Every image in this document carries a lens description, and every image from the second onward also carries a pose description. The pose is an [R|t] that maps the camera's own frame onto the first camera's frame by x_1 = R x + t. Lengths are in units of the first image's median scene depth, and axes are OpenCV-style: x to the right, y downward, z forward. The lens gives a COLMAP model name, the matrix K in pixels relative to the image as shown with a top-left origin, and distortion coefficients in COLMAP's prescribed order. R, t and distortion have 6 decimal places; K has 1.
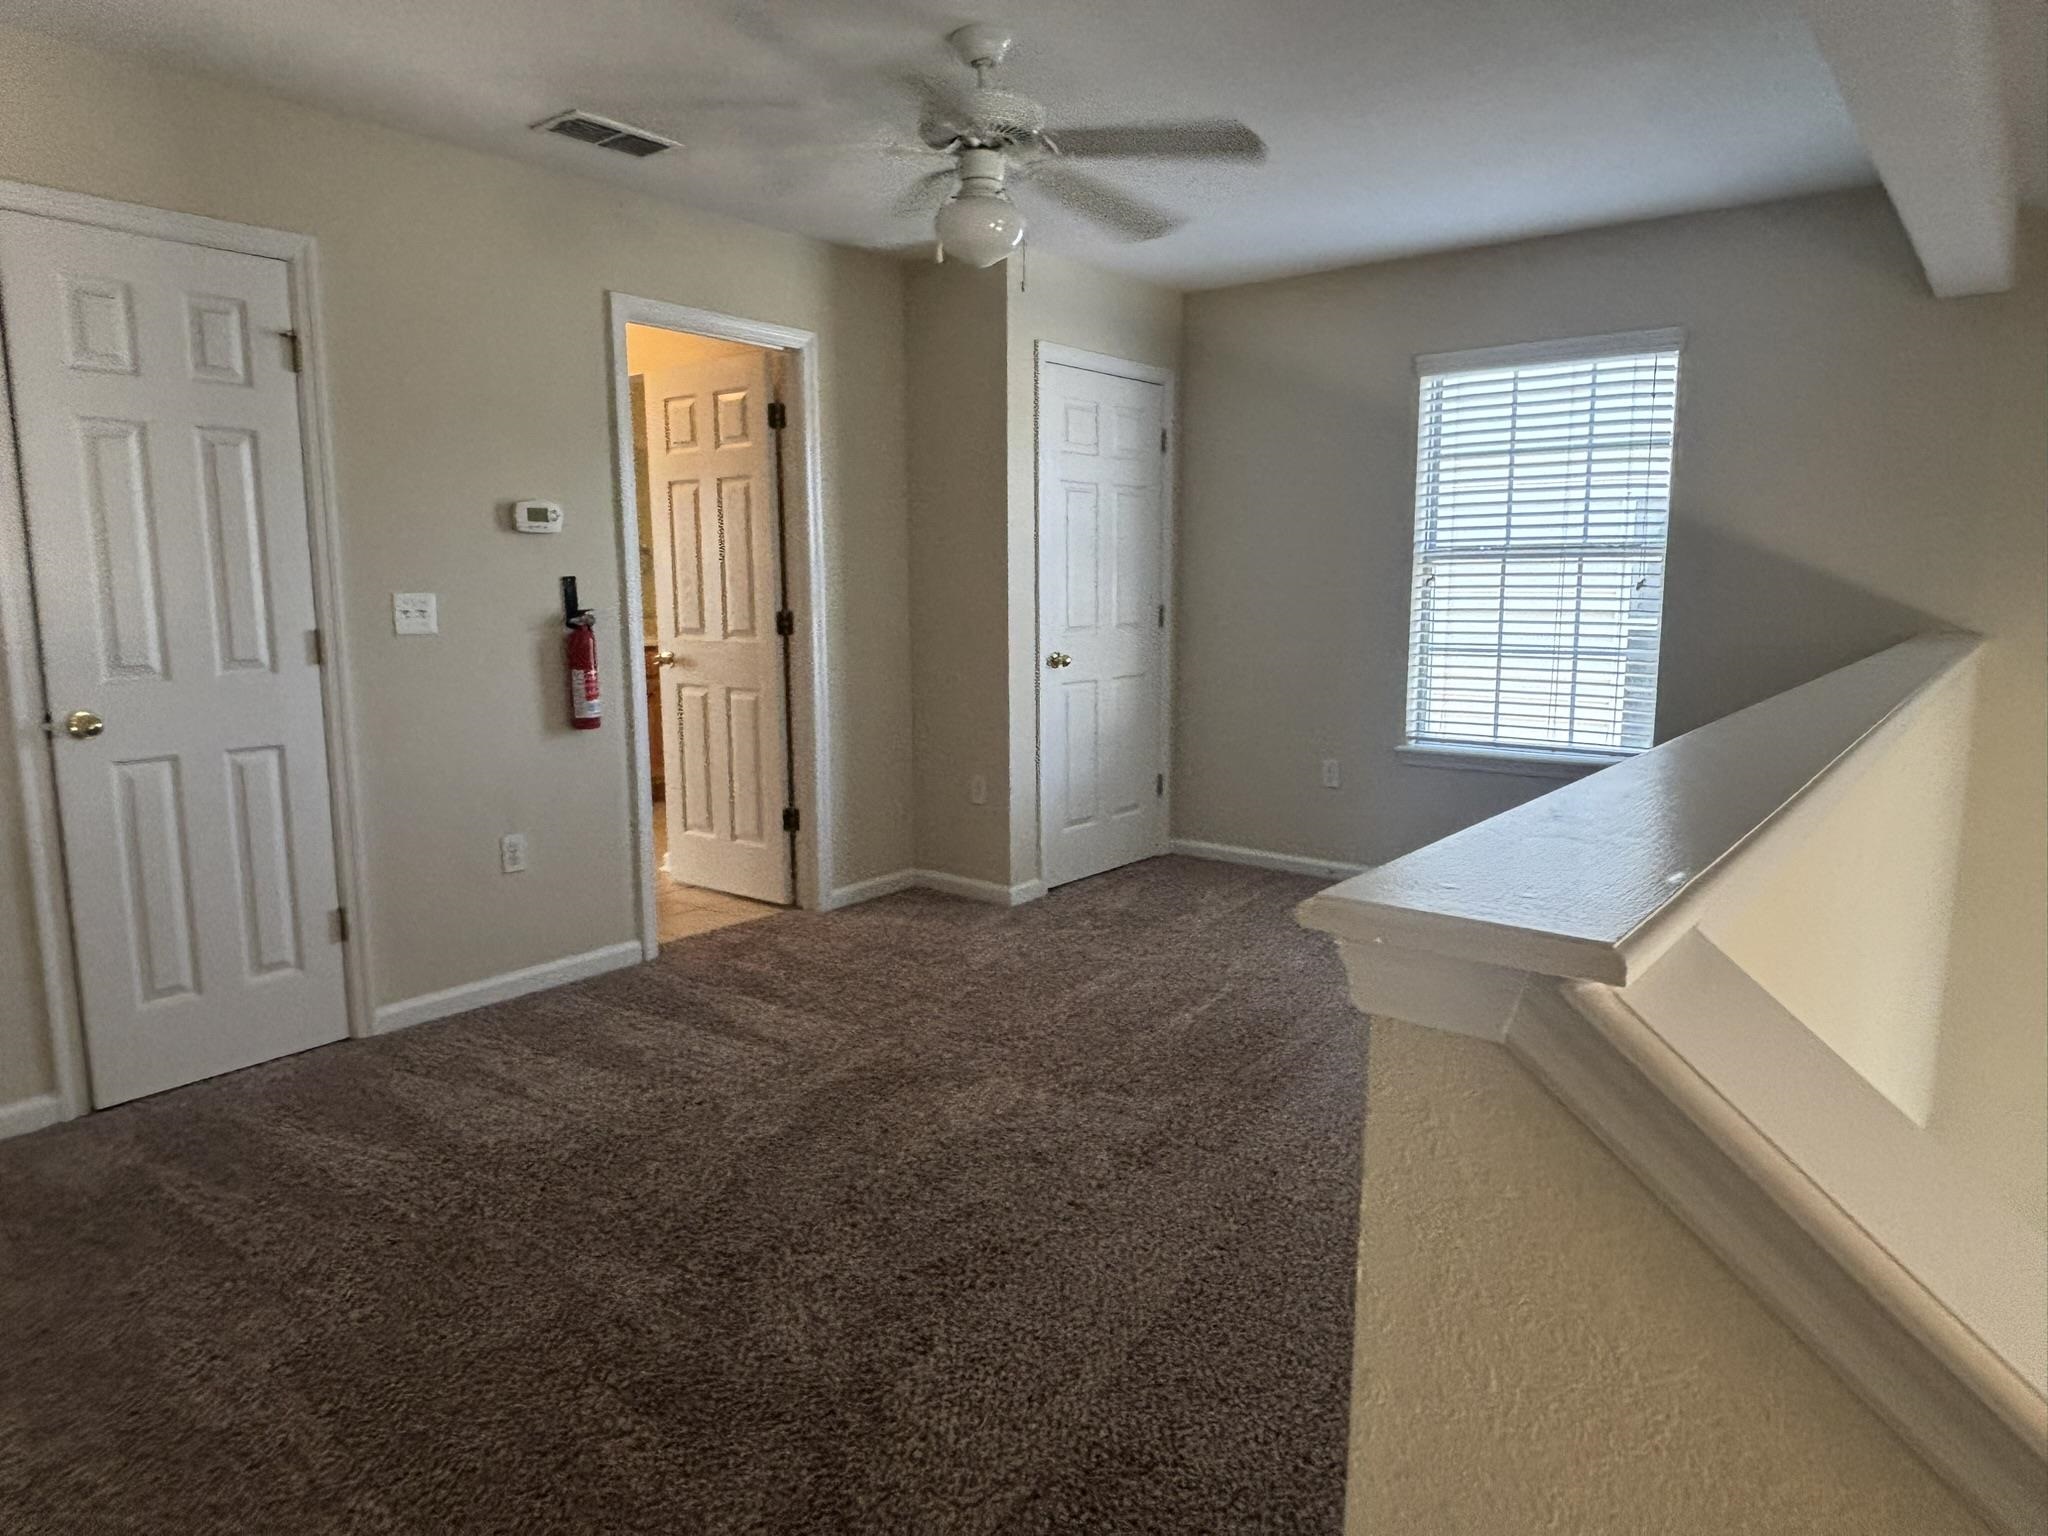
lens RADIAL K [[1309.7, 0, 1015.6], [0, 1309.7, 771.6], [0, 0, 1]] dist [0.020733, -0.044594]
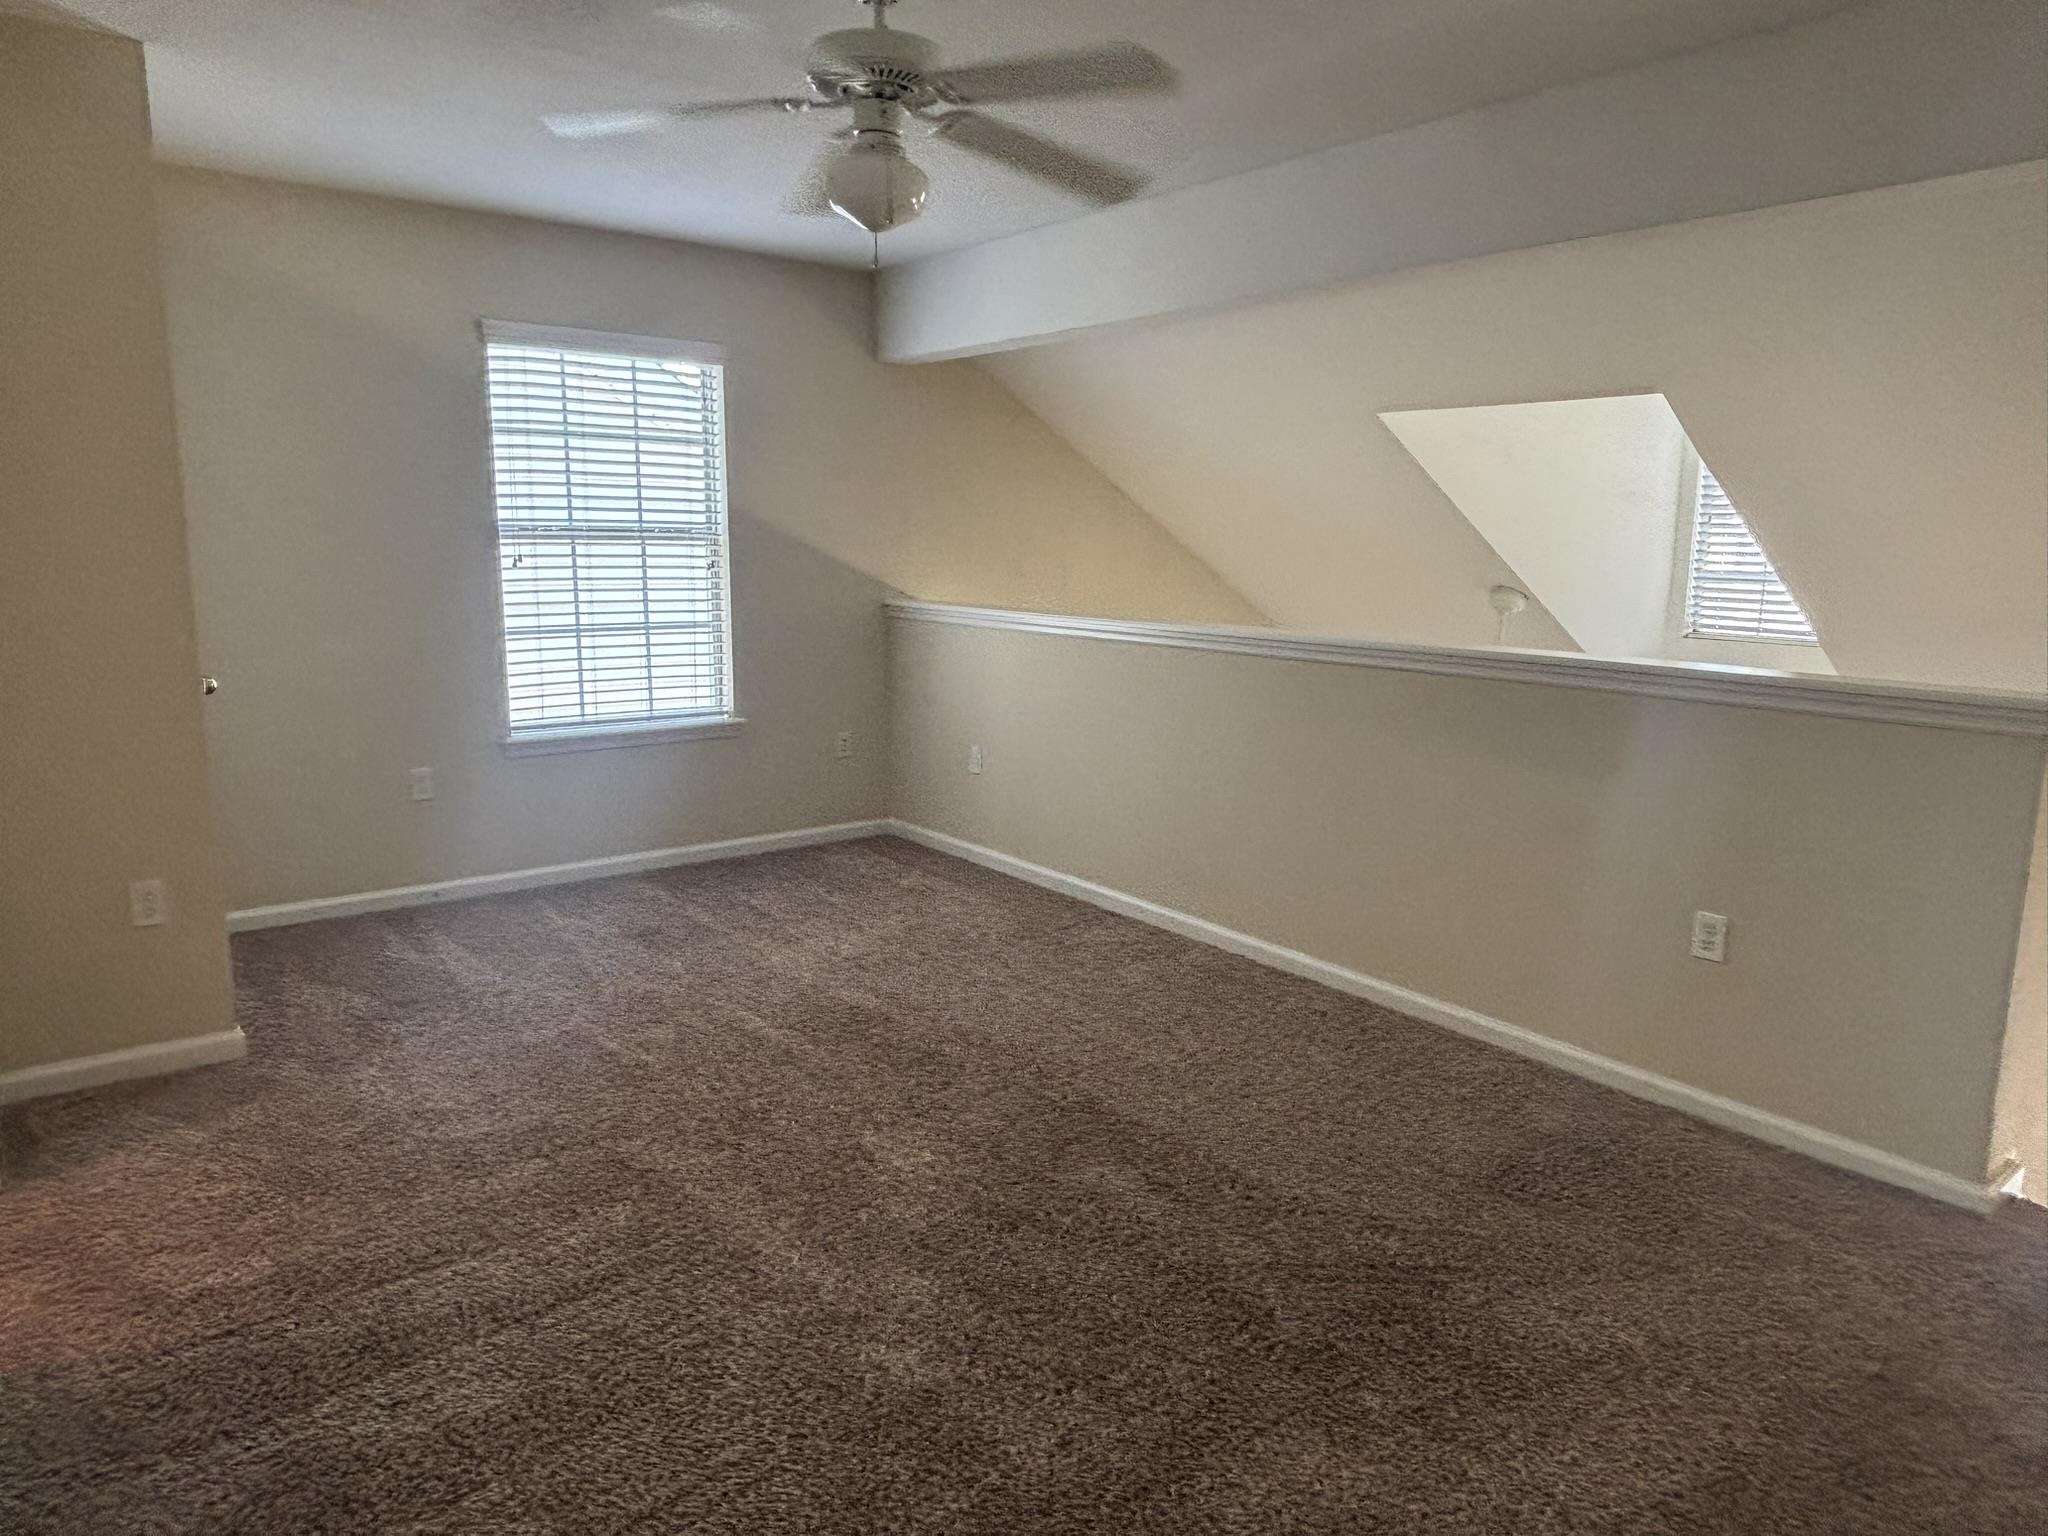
lens RADIAL K [[1309.7, 0, 1019.2], [0, 1309.7, 753.3], [0, 0, 1]] dist [0.020733, -0.044594]
pose [[0.184721, -0.149531, 0.971349, -1.055743], [0.143752, 0.981839, 0.123808, -0.142346], [-0.972221, 0.116763, 0.202862, 0.894037]]
